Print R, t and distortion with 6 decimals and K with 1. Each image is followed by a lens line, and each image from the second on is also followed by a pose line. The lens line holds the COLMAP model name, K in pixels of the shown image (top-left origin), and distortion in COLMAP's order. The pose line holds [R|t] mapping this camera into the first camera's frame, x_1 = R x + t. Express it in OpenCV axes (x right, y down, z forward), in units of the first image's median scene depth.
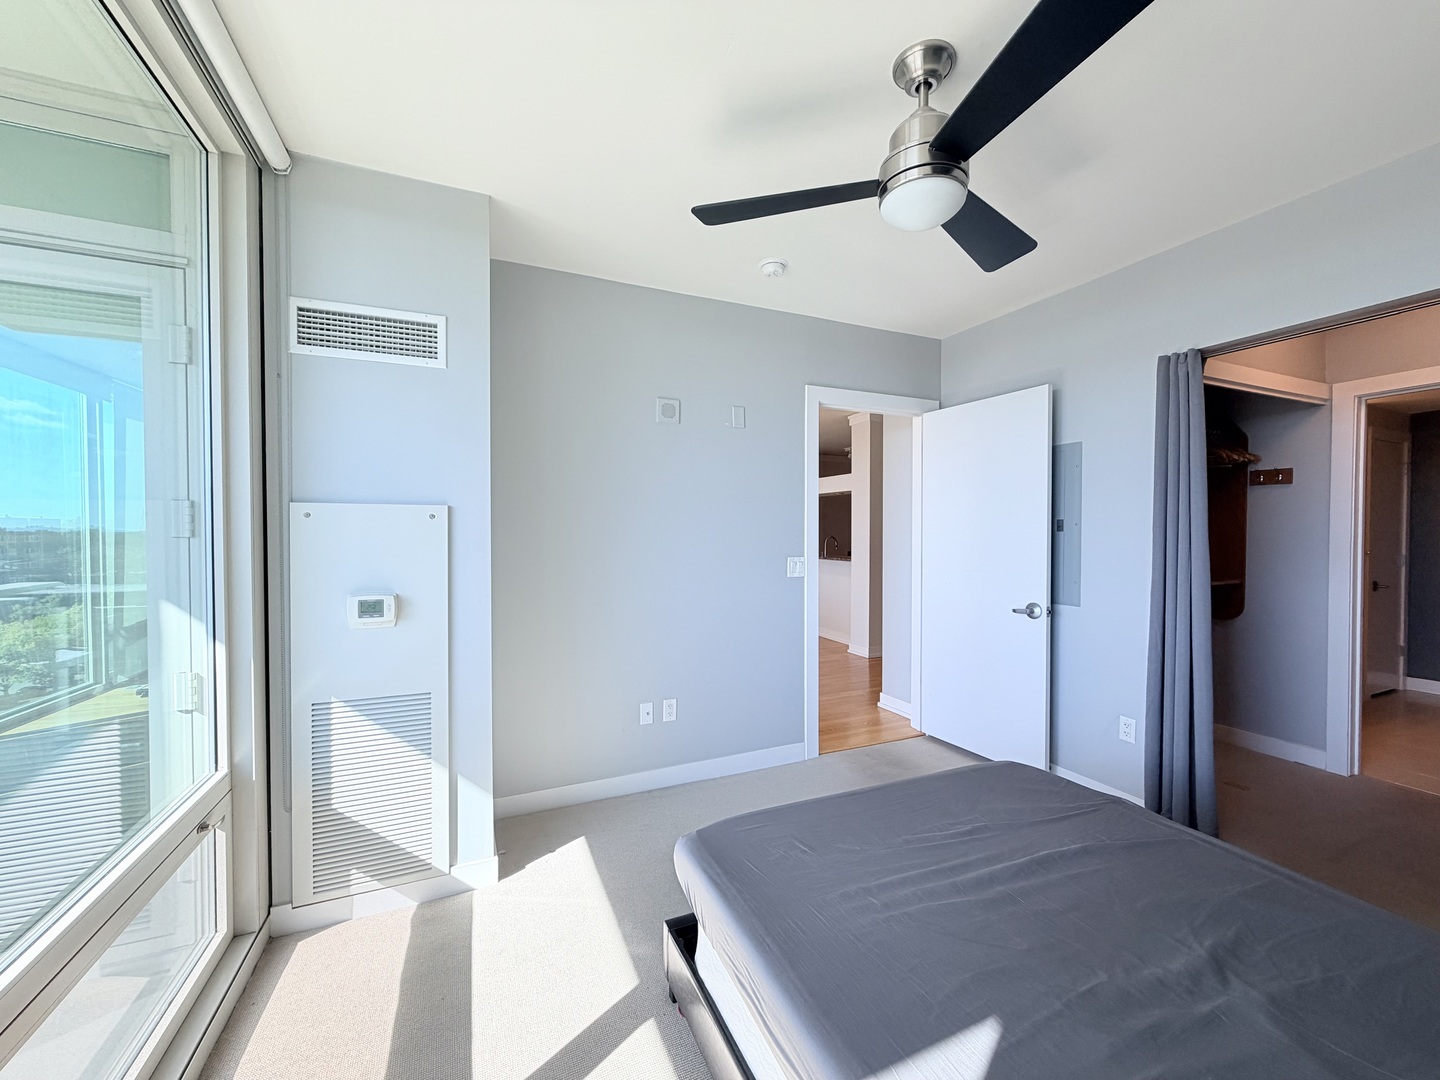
lens RADIAL K [[571.6, 0, 719.5], [0, 571.6, 537.8], [0, 0, 1]] dist [-0.000395, 0.001438]
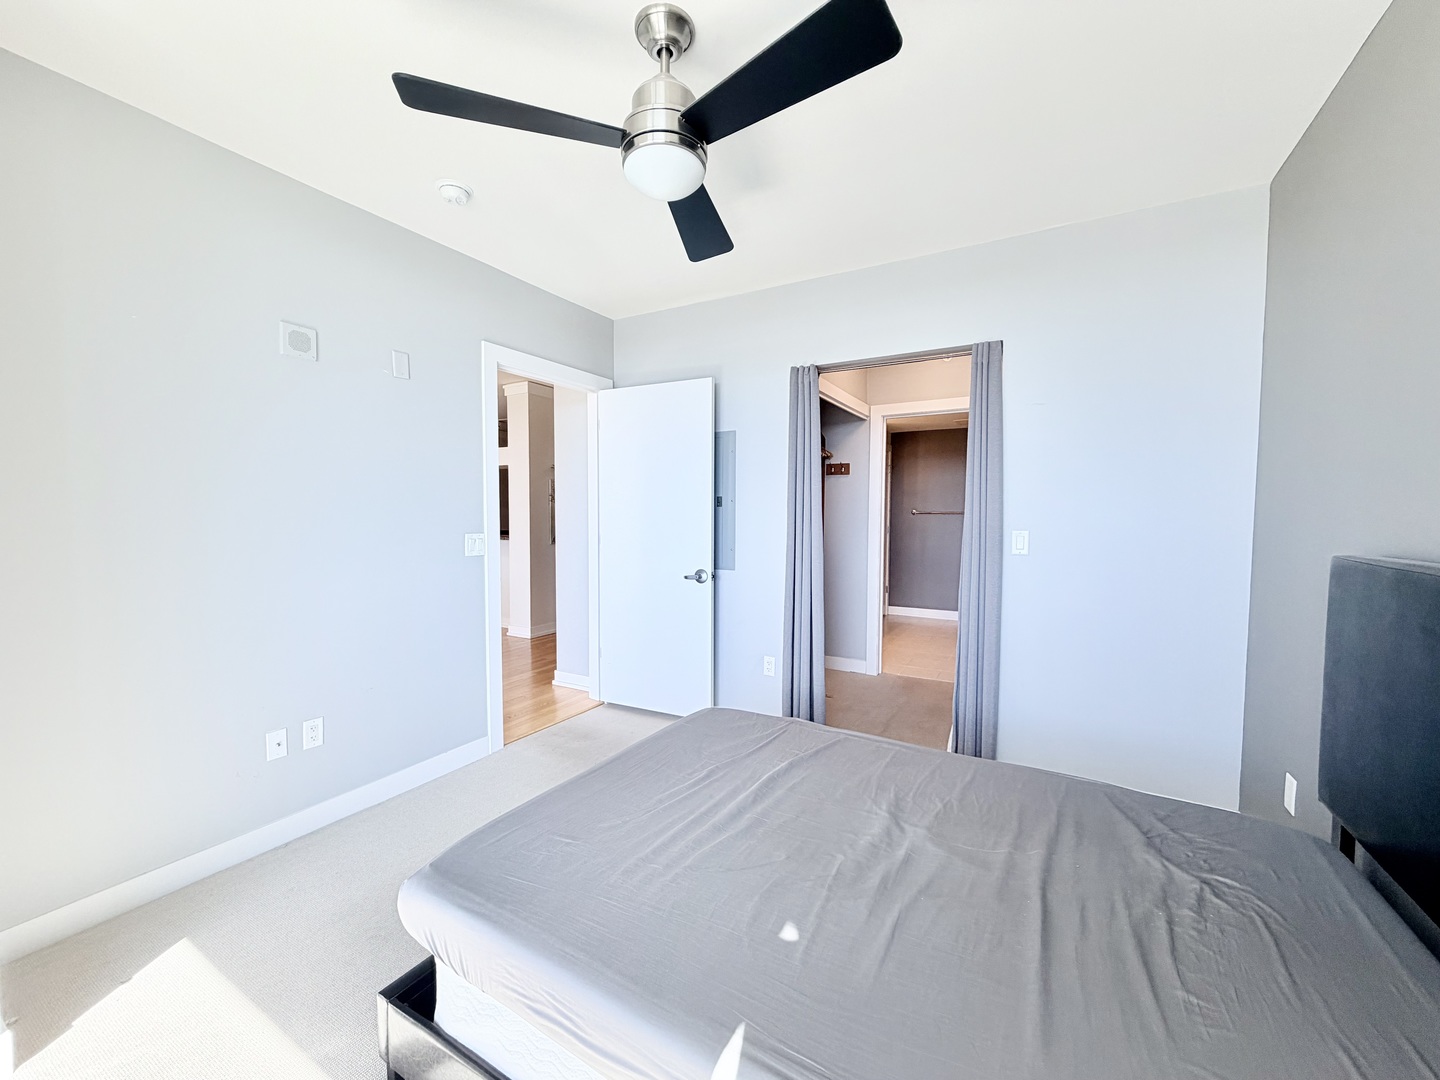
lens RADIAL K [[571.6, 0, 718.5], [0, 571.6, 537.7], [0, 0, 1]] dist [-0.000395, 0.001438]
pose [[0.812150, -0.022758, 0.583005, -0.094293], [0.002854, 0.999382, 0.035036, 0.012374], [-0.583442, -0.026791, 0.811713, 0.064010]]
